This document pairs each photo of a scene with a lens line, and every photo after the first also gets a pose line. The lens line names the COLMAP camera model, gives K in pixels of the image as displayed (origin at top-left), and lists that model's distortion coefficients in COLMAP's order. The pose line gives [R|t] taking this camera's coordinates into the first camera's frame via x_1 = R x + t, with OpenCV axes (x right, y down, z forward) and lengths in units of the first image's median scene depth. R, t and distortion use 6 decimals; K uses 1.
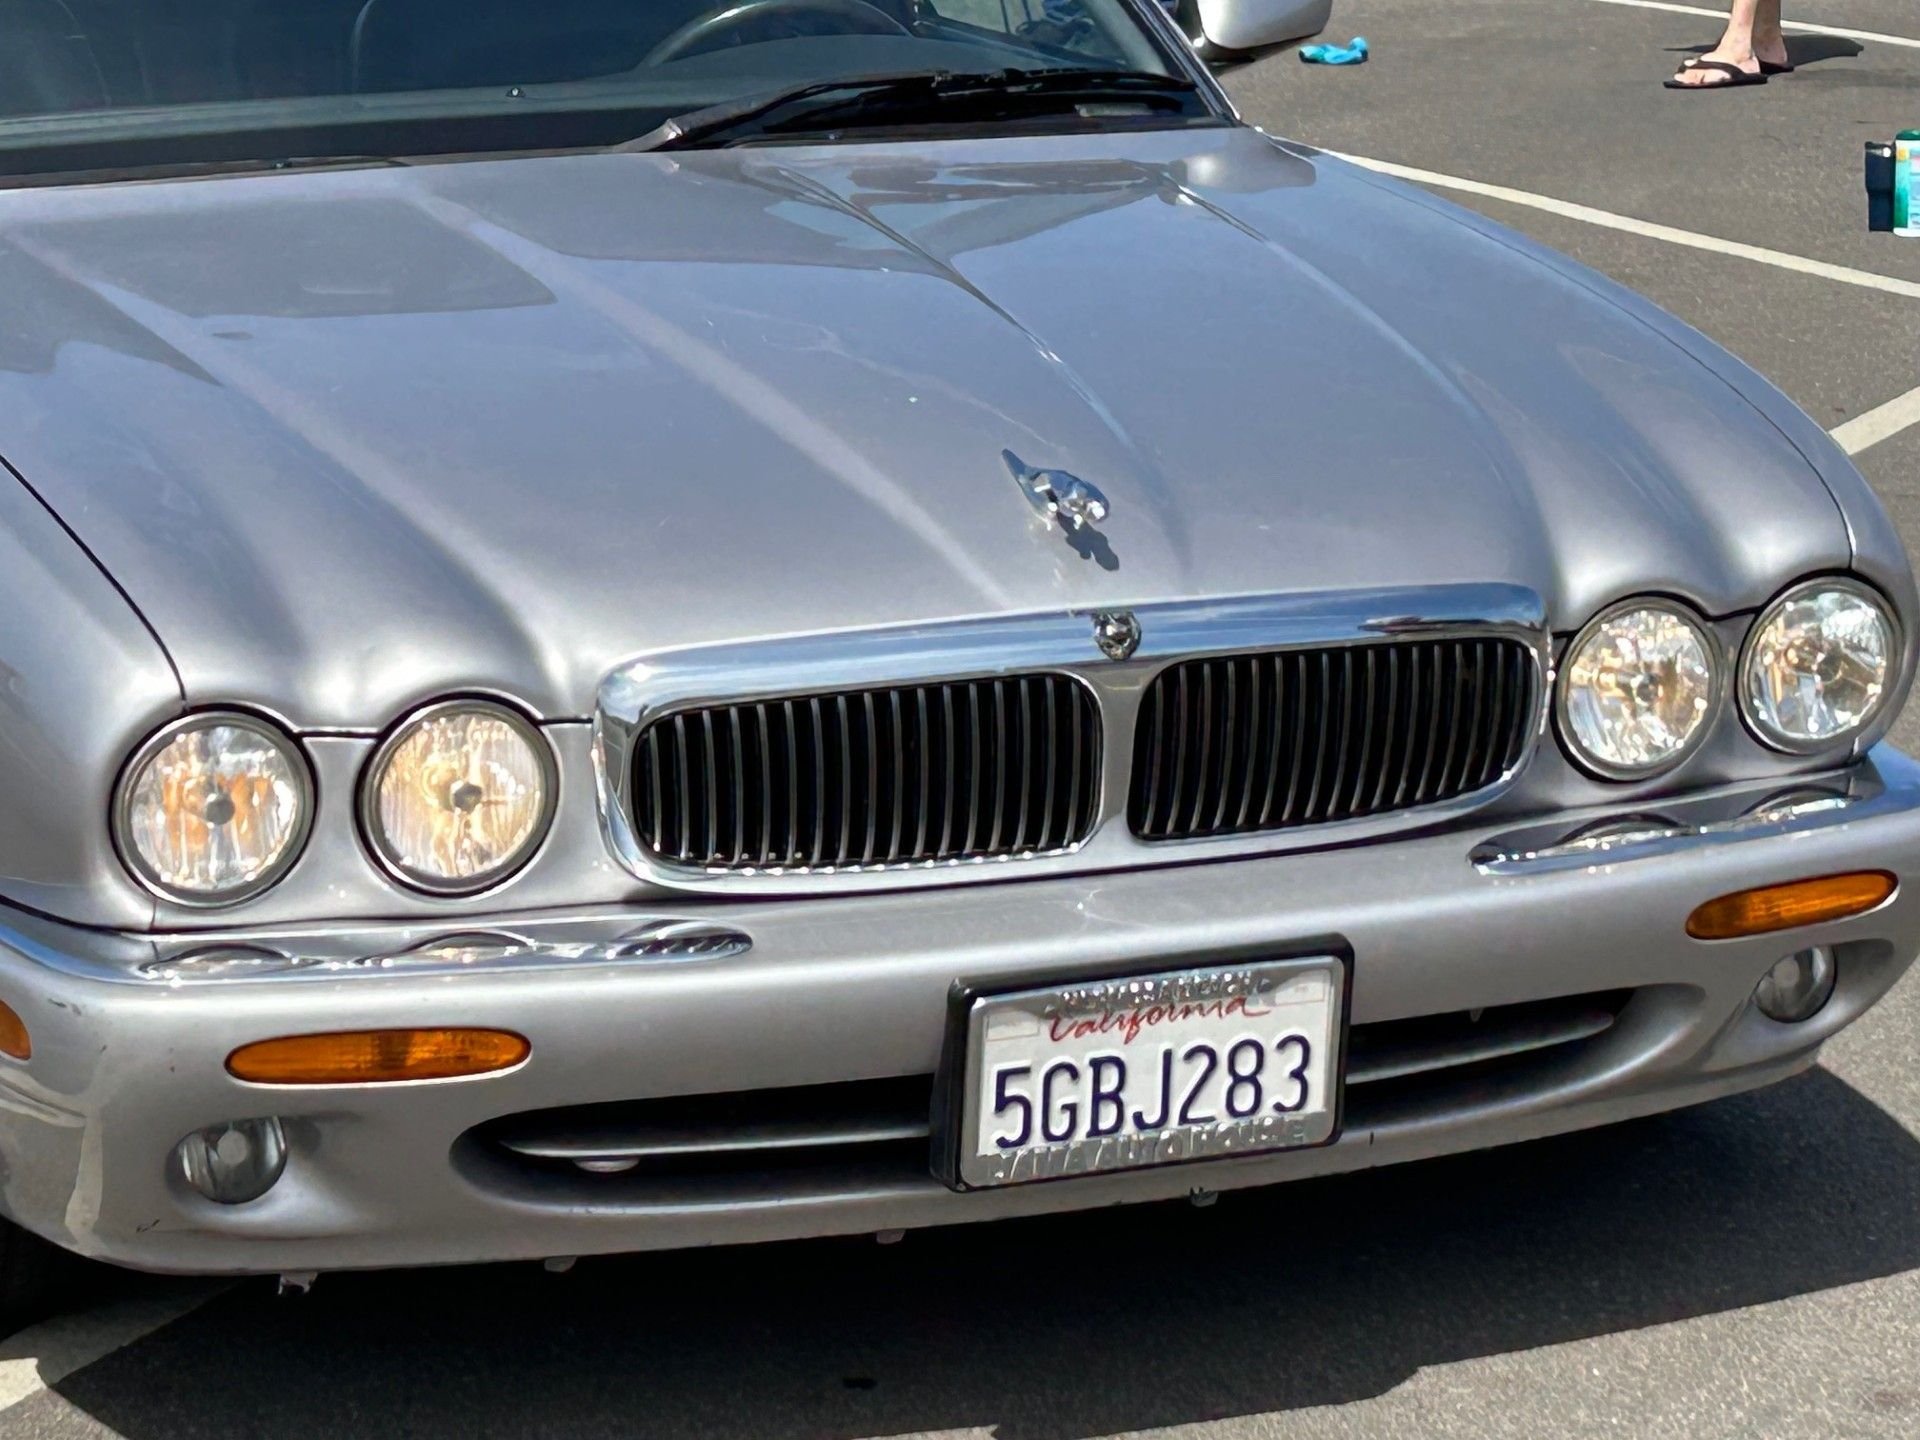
lens RADIAL K [[6045.2, 0, 809.9], [0, 6045.2, 723.5], [0, 0, 1]] dist [0.131820, -2.479431]
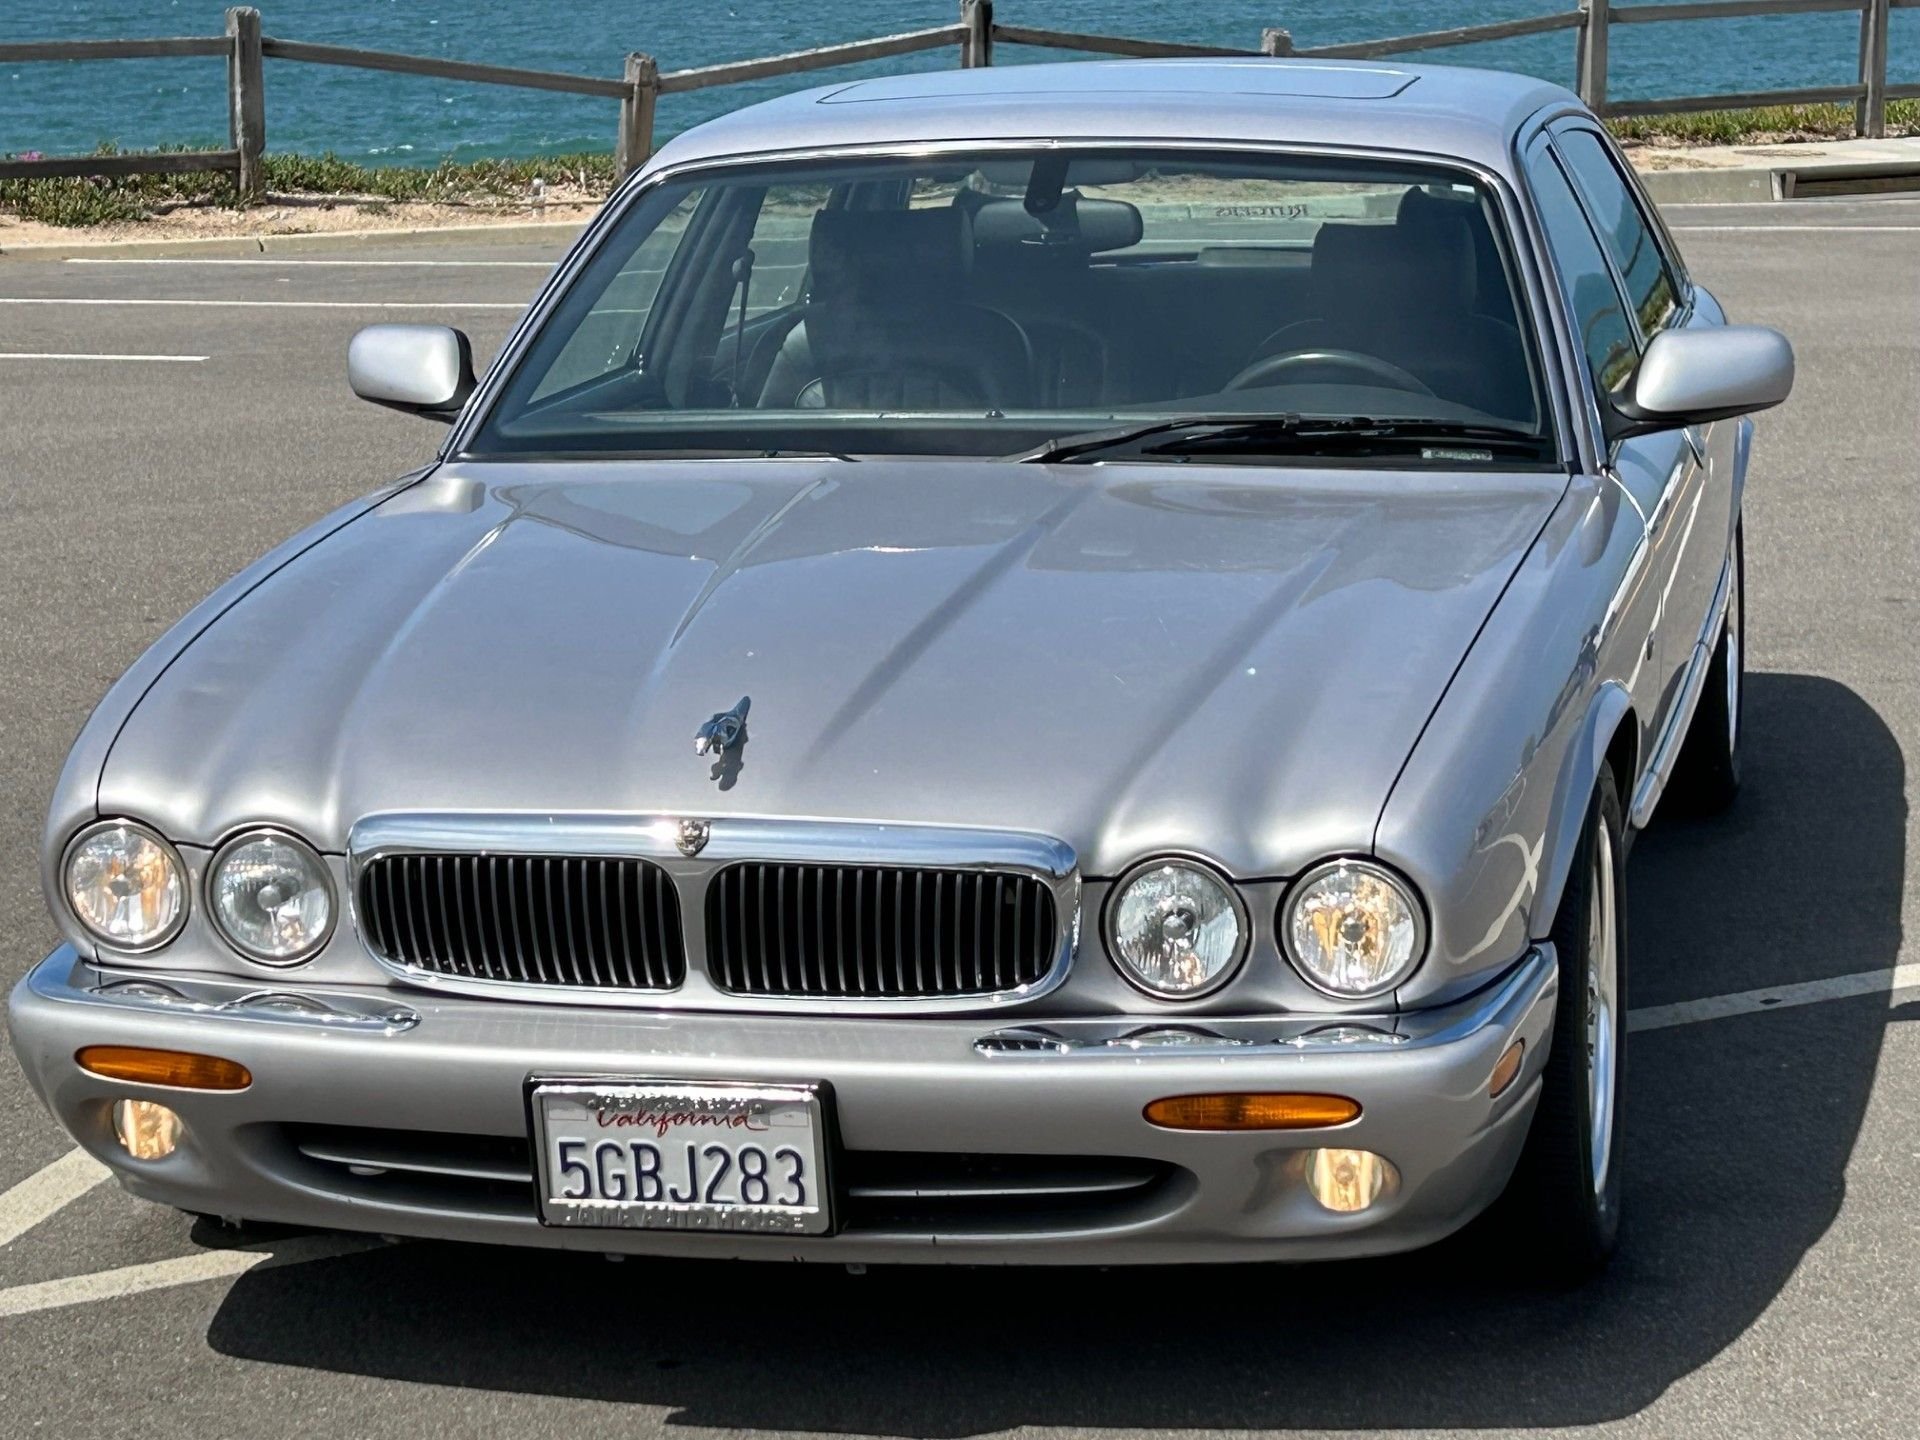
lens RADIAL K [[4500.3, 0, 963.4], [0, 4500.3, 720.8], [0, 0, 1]] dist [0.096408, 0.037035]
pose [[0.848316, 0.097047, -0.520521, 0.623936], [-0.107857, 0.994120, 0.009567, -0.056630], [0.518389, 0.048026, 0.853795, 0.166643]]
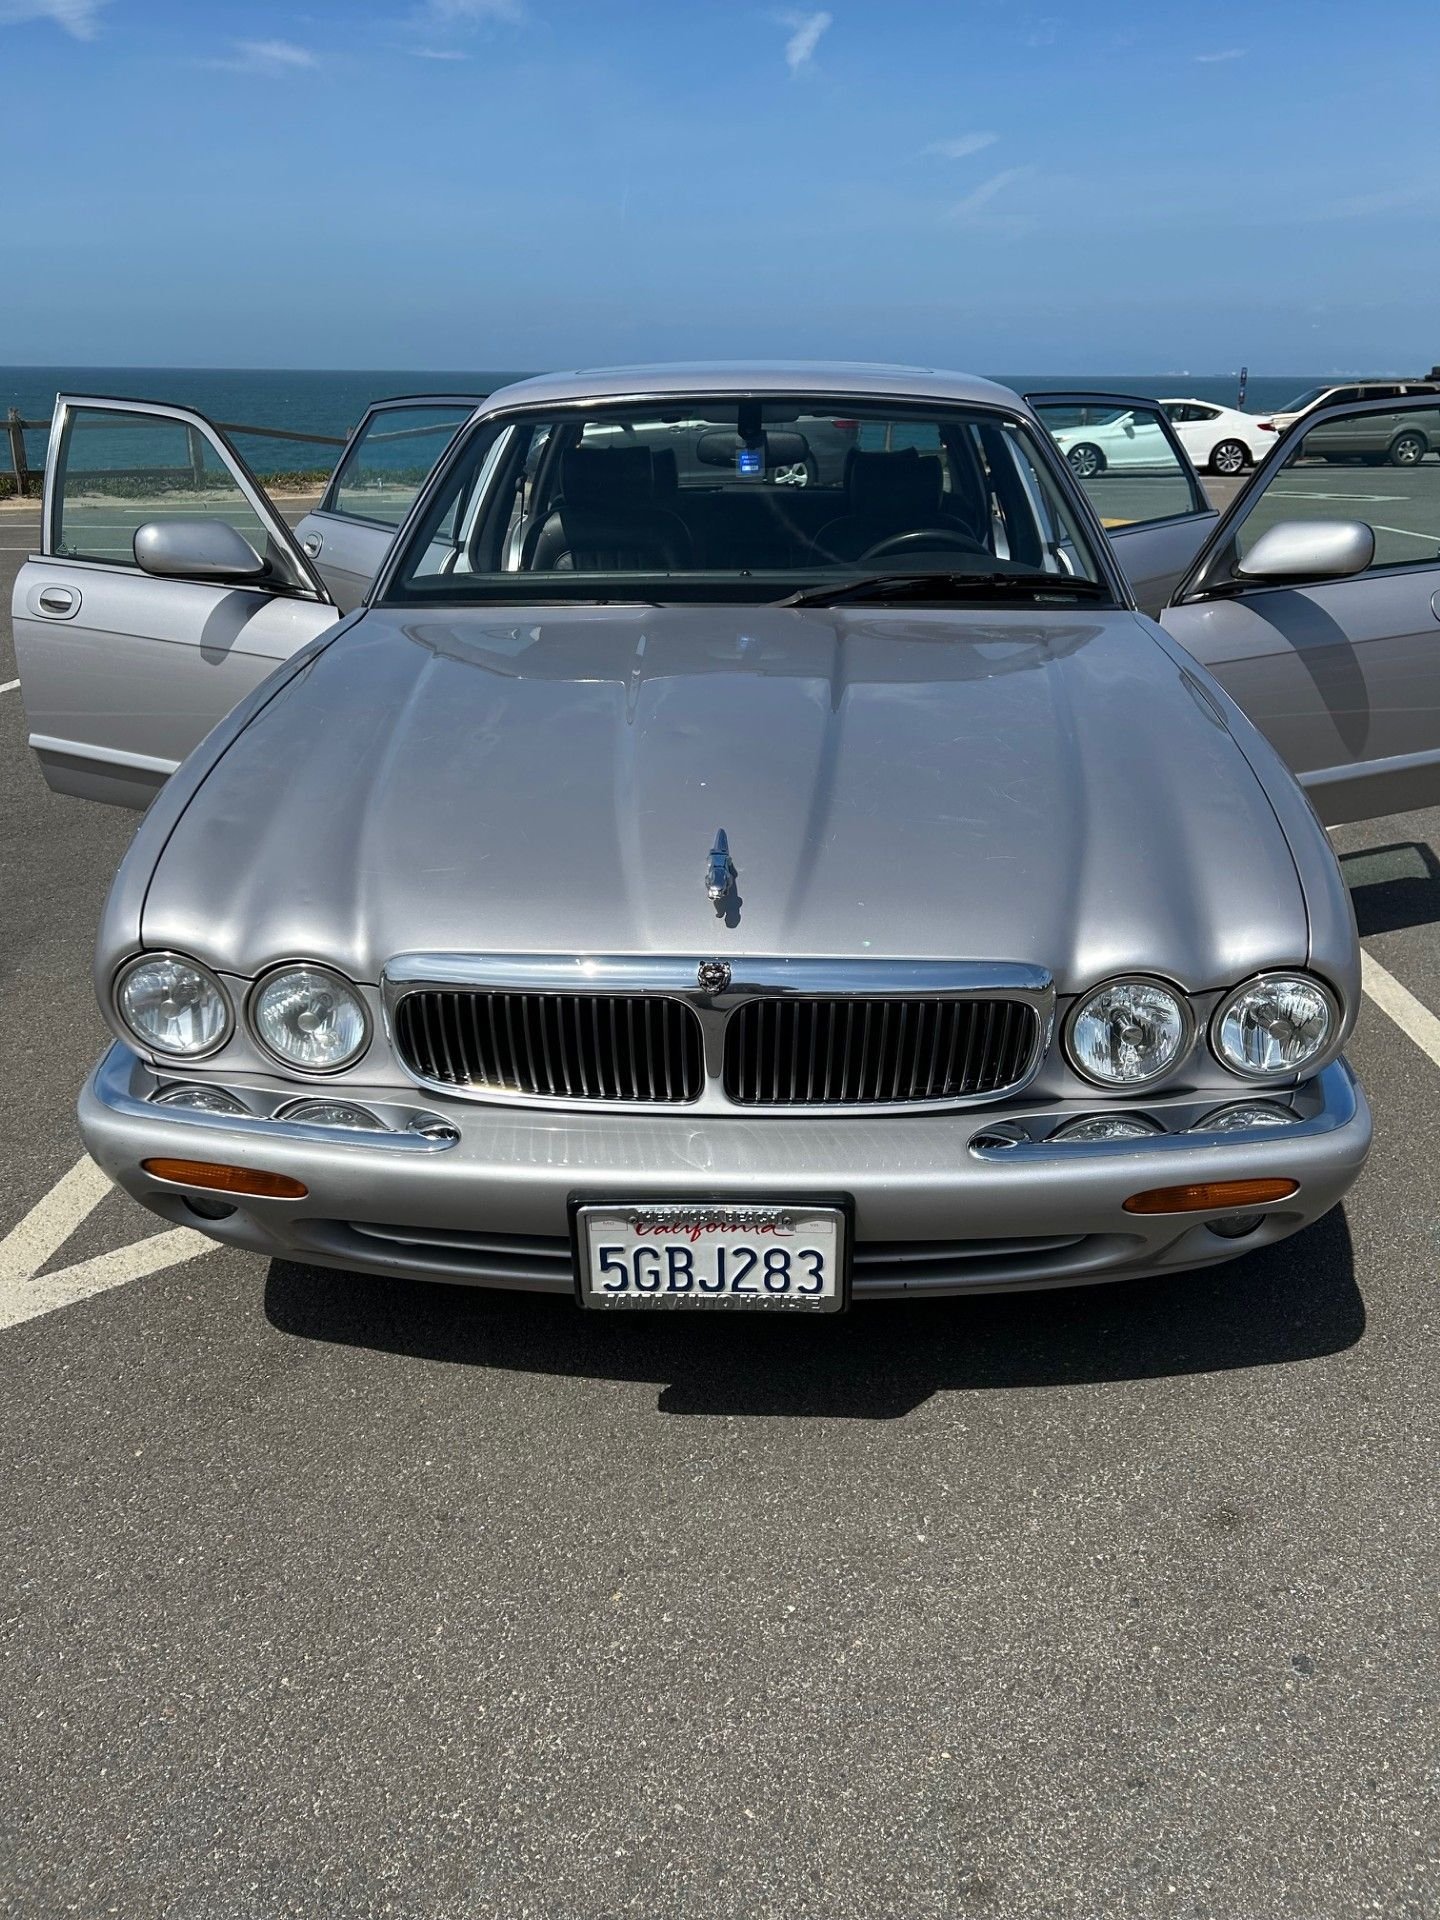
lens RADIAL K [[1443.6, 0, 712.9], [0, 1443.6, 960.1], [0, 0, 1]] dist [0.056065, -0.068267]
pose [[0.925627, 0.151300, -0.346875, 0.172079], [-0.090712, 0.978585, 0.184776, -0.083889], [0.367403, -0.139568, 0.919530, 0.672637]]
